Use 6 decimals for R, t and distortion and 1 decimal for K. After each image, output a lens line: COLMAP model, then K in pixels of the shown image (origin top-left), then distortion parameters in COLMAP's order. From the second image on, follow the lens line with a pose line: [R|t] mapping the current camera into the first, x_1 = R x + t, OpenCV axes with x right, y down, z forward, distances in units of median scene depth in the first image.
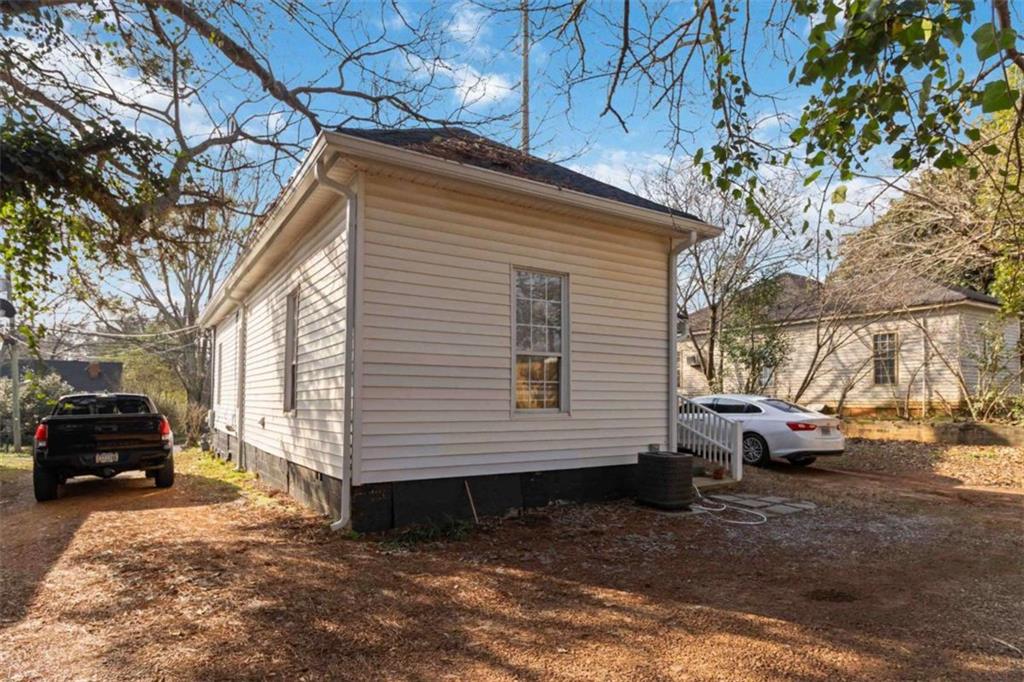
lens RADIAL K [[577.9, 0, 512.0], [0, 577.9, 408.4], [0, 0, 1]] dist [0.001378, 0.000274]
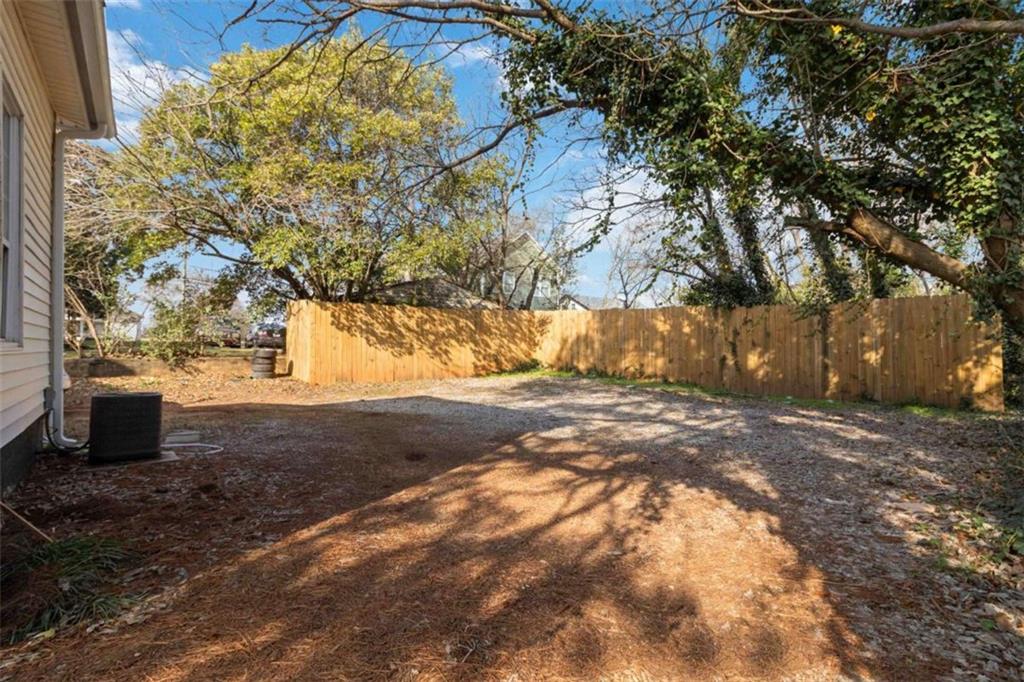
lens RADIAL K [[484.2, 0, 512.0], [0, 484.2, 341.0], [0, 0, 1]] dist [-0.000600, -0.000136]
pose [[-0.101725, 0.008213, 0.994779, -0.877777], [0.004840, 0.999958, -0.007761, 0.007148], [-0.994801, 0.004025, -0.101761, 0.897567]]
